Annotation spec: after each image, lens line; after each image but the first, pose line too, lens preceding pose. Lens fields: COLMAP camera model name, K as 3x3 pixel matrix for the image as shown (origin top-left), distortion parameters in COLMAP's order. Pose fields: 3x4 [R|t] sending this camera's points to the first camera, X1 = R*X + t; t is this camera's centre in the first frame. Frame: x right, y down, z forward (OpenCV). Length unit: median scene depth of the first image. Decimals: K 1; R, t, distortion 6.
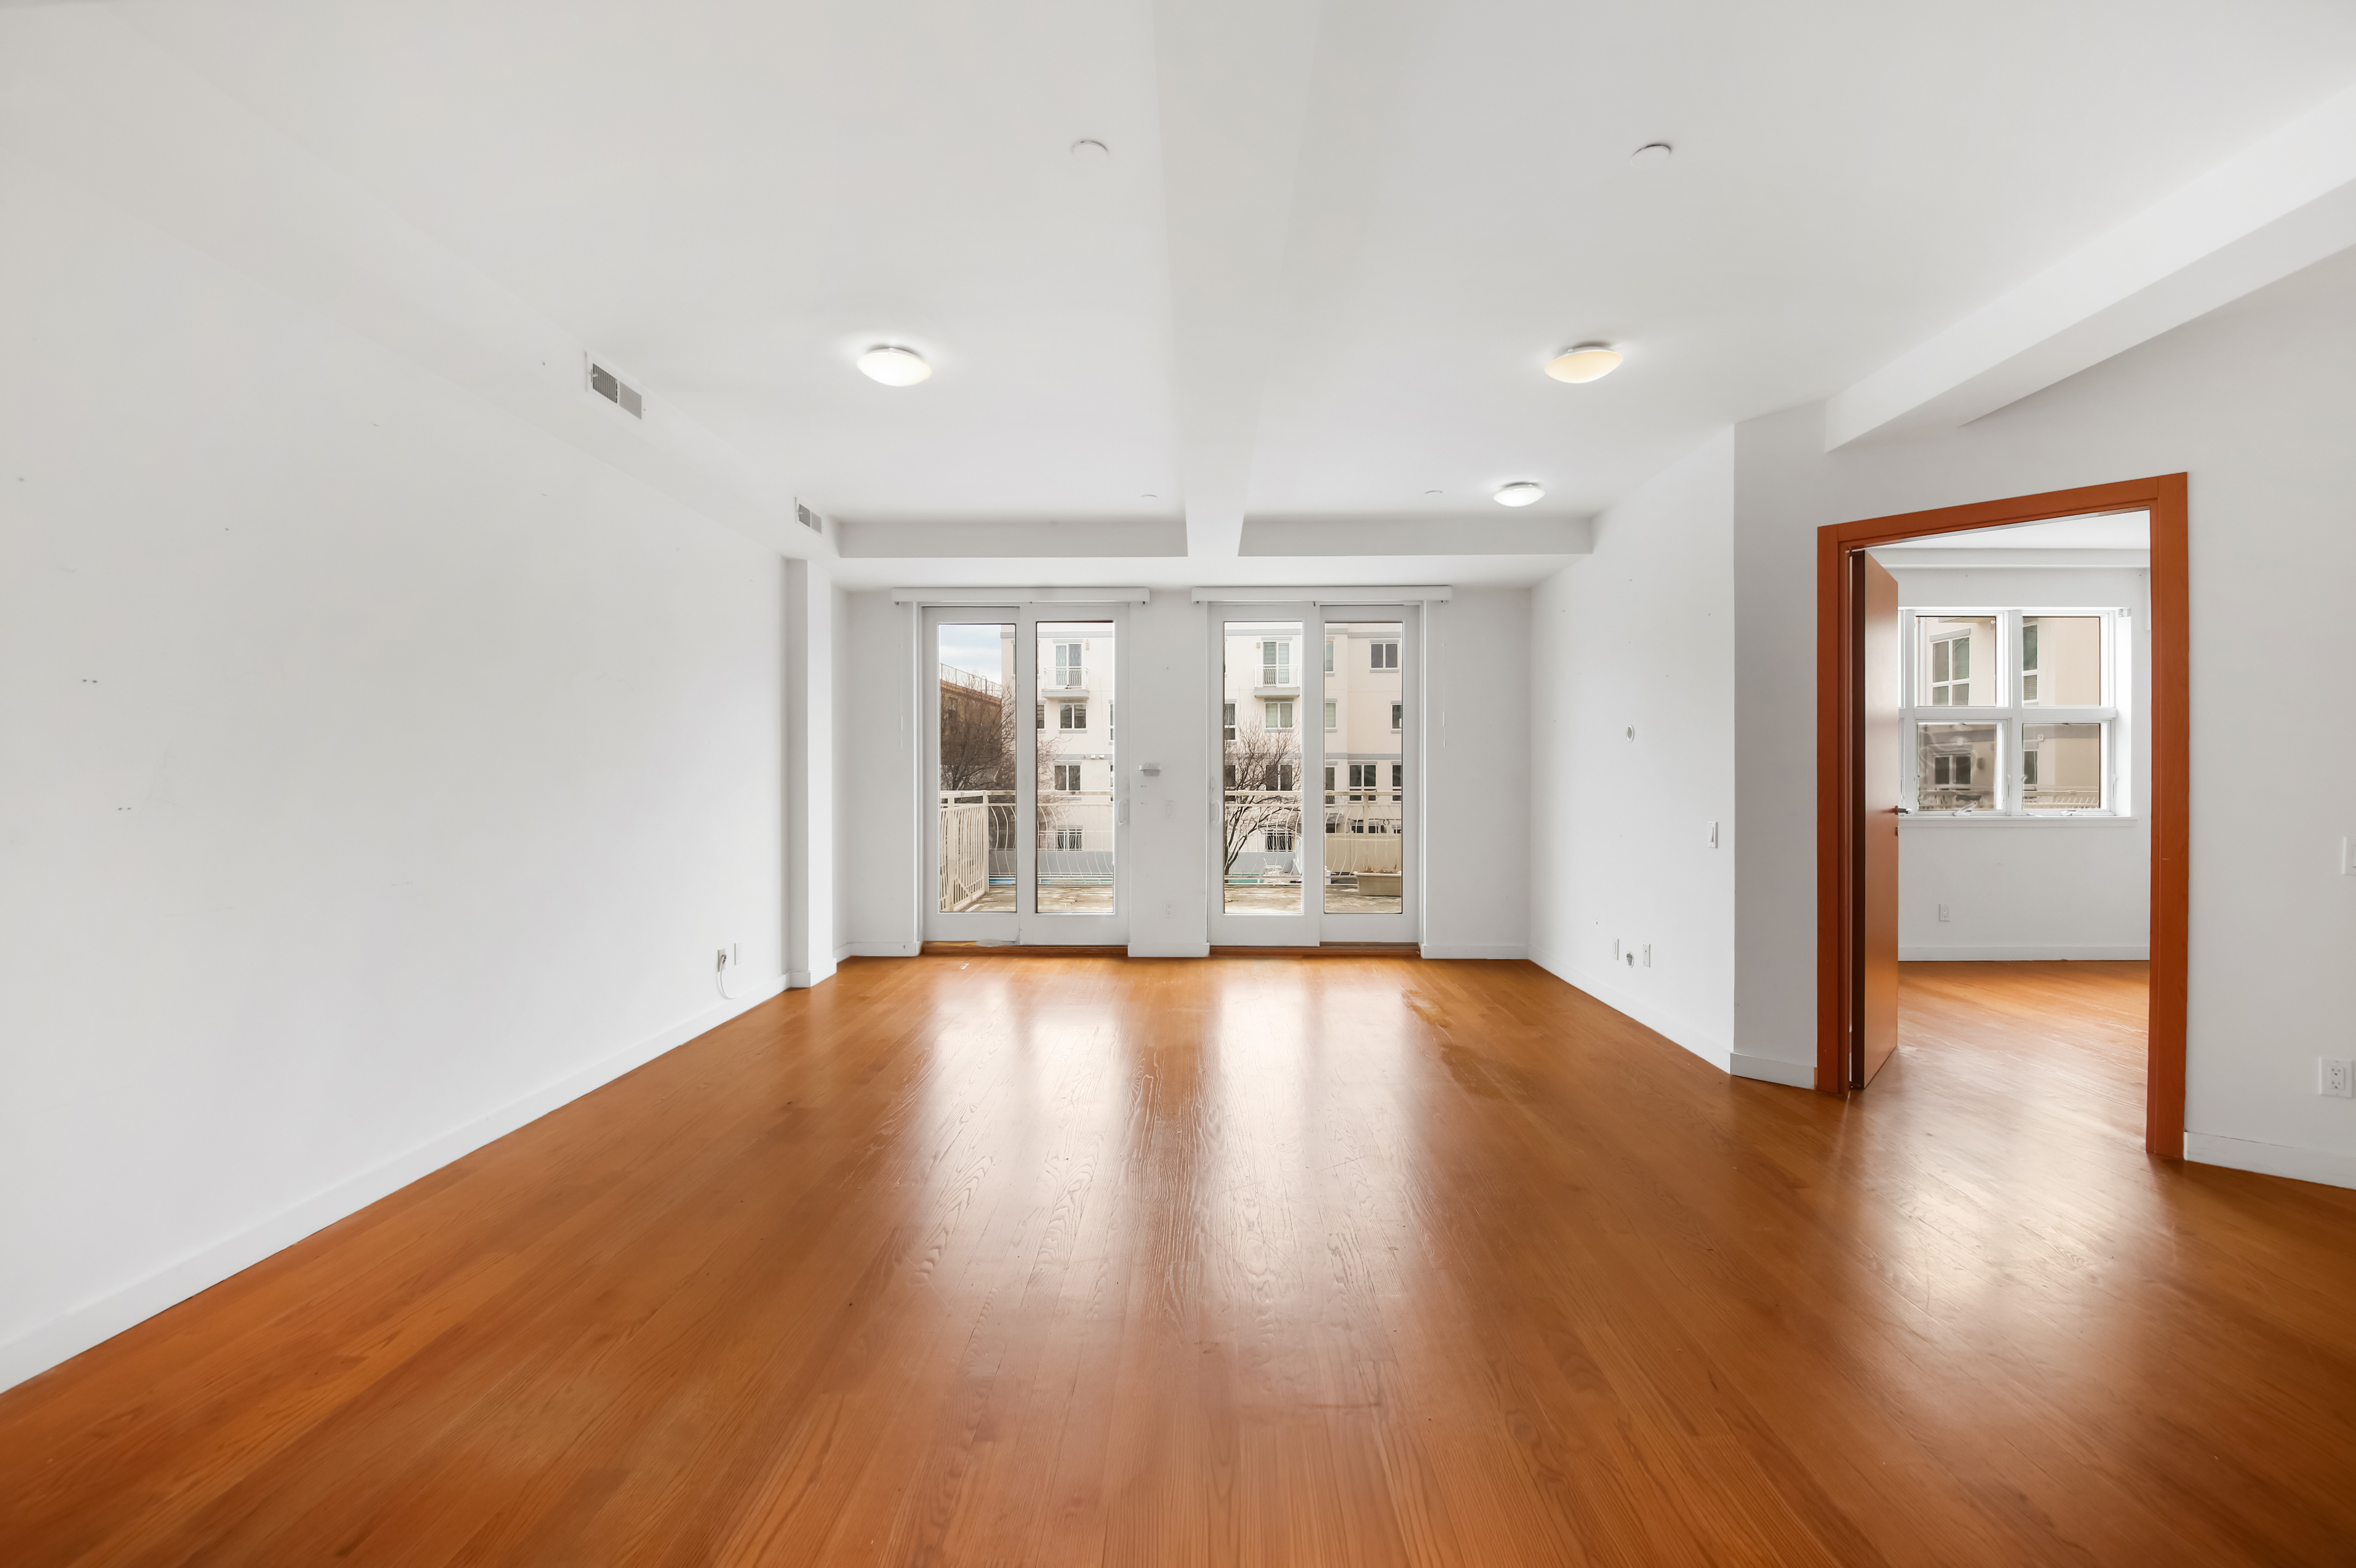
lens RADIAL K [[943.1, 0, 1161.4], [0, 943.1, 787.6], [0, 0, 1]] dist [-0.004531, -0.000486]
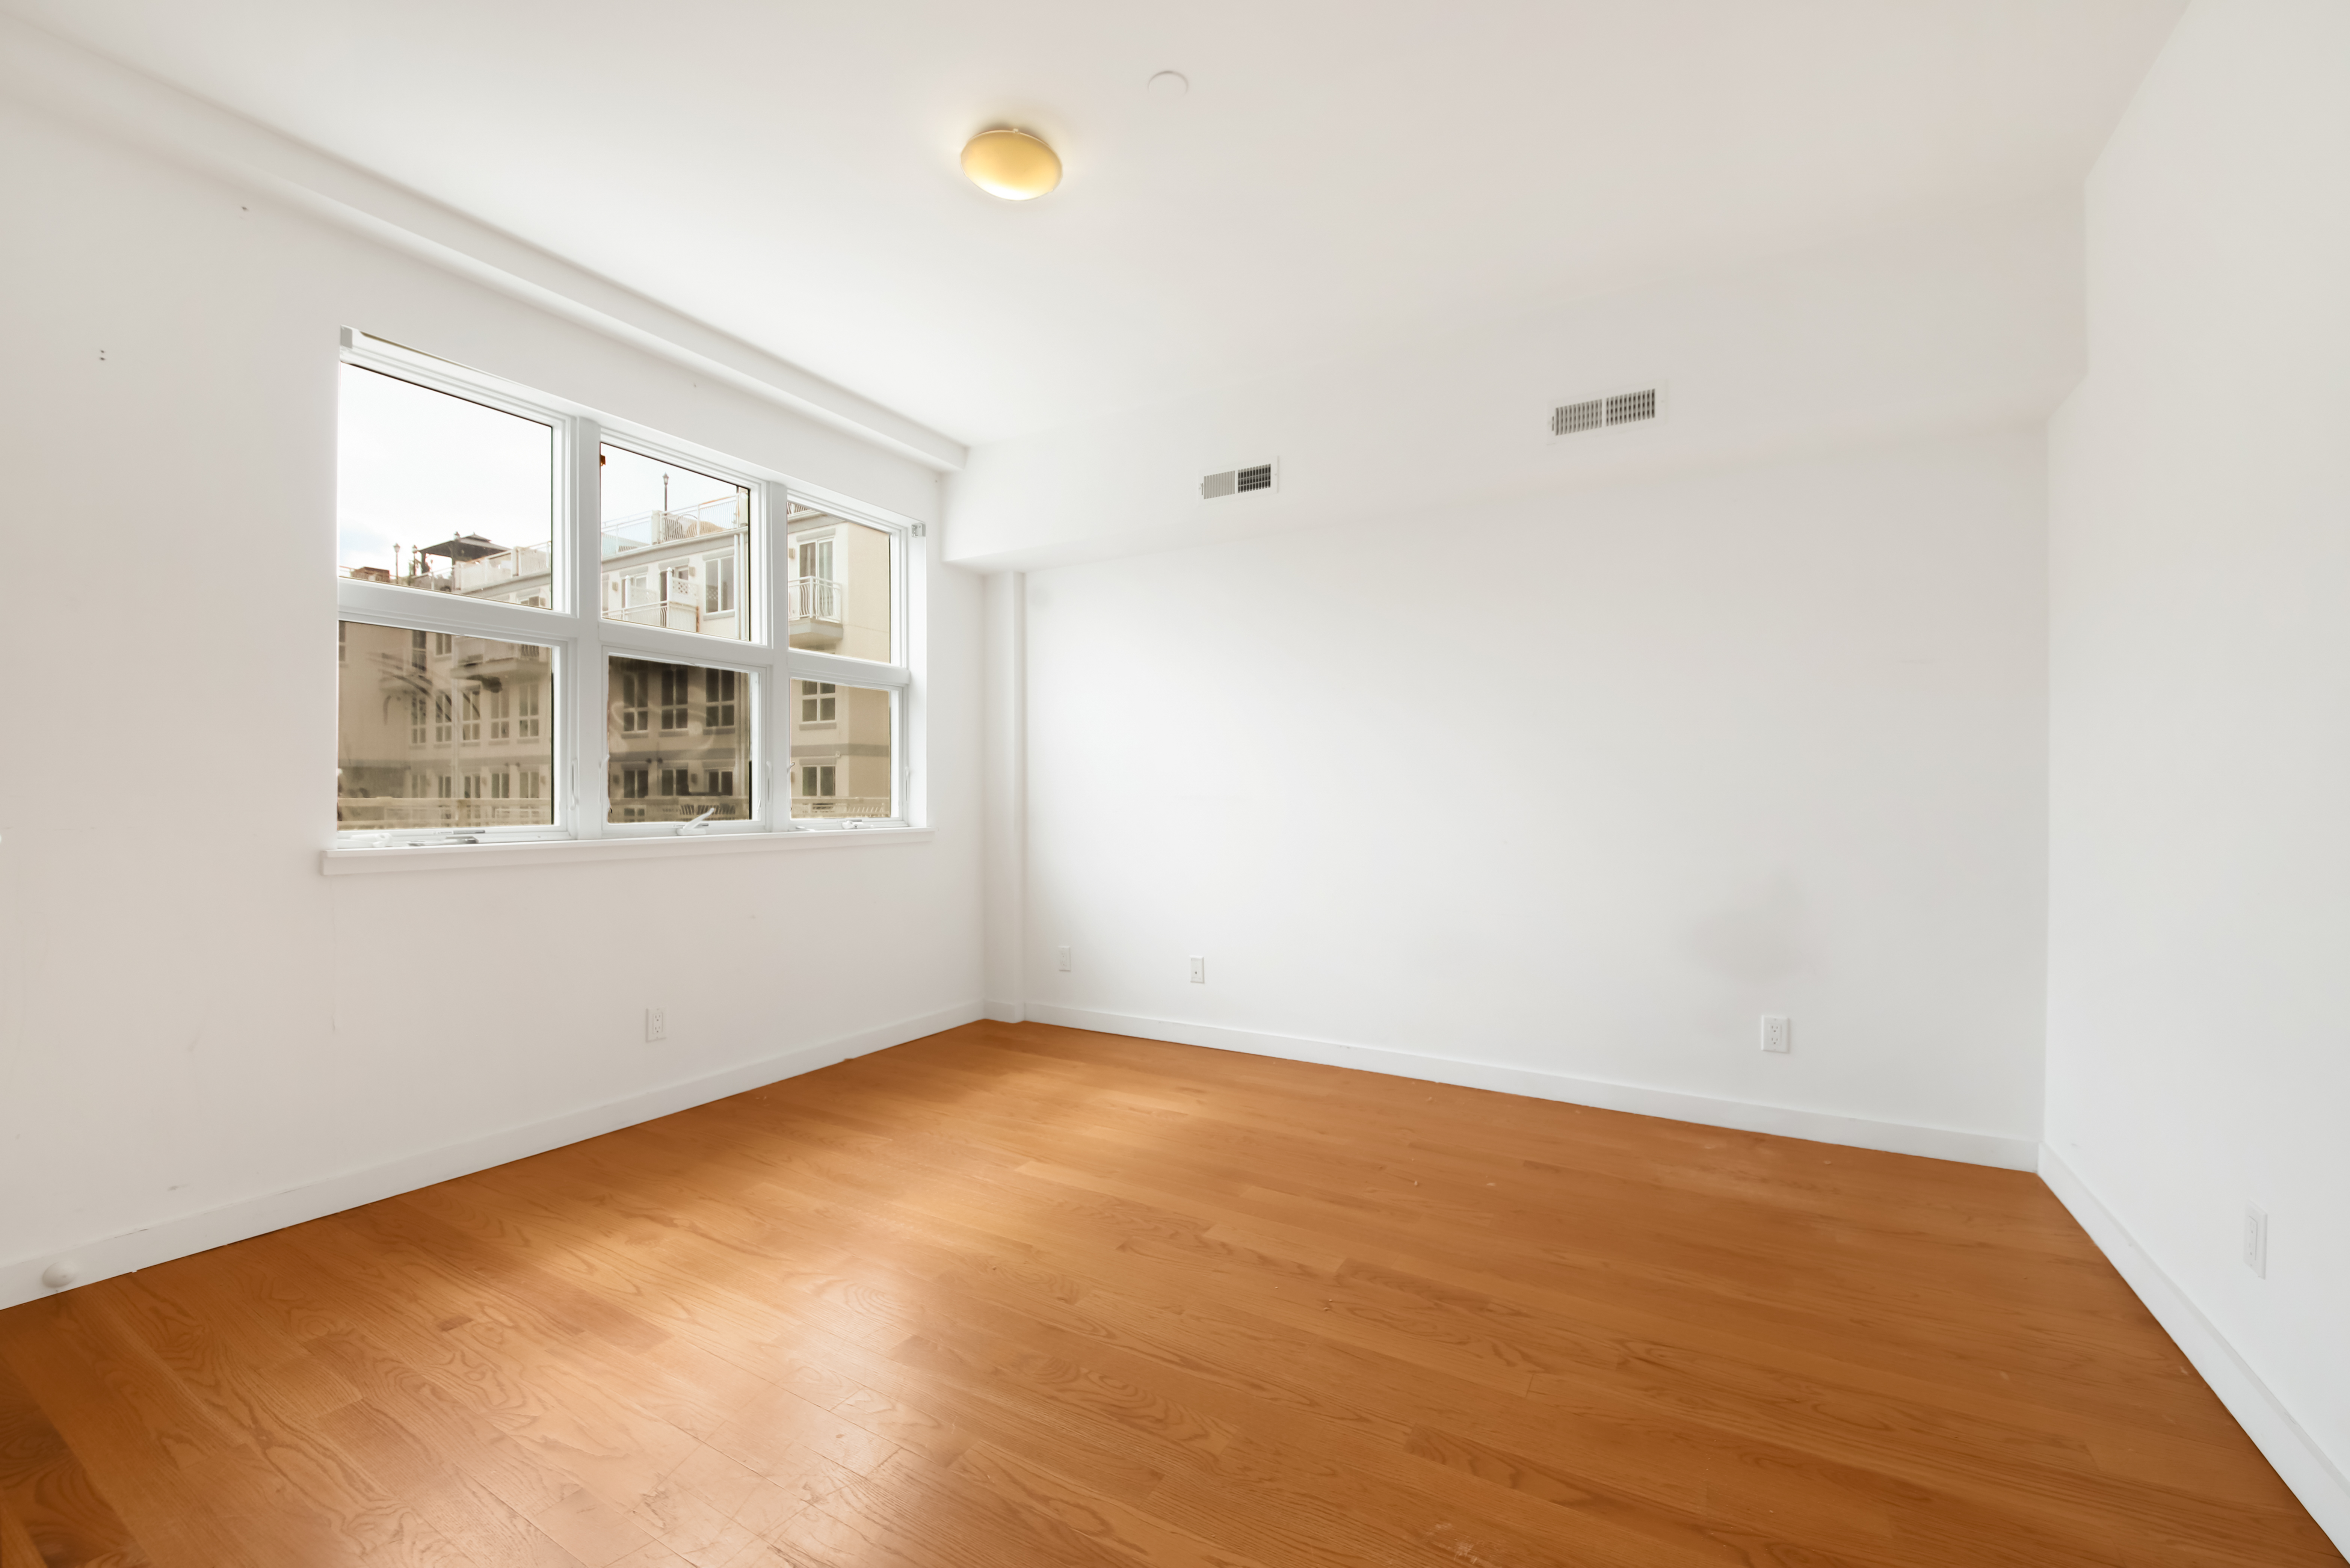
lens RADIAL K [[940.9, 0, 1172.4], [0, 940.9, 793.7], [0, 0, 1]] dist [-0.004531, -0.000486]
pose [[0.511945, 0.007058, 0.858989, 0.524372], [0.000886, 0.999961, -0.008745, 0.011542], [-0.859018, 0.005237, 0.511919, 0.481610]]
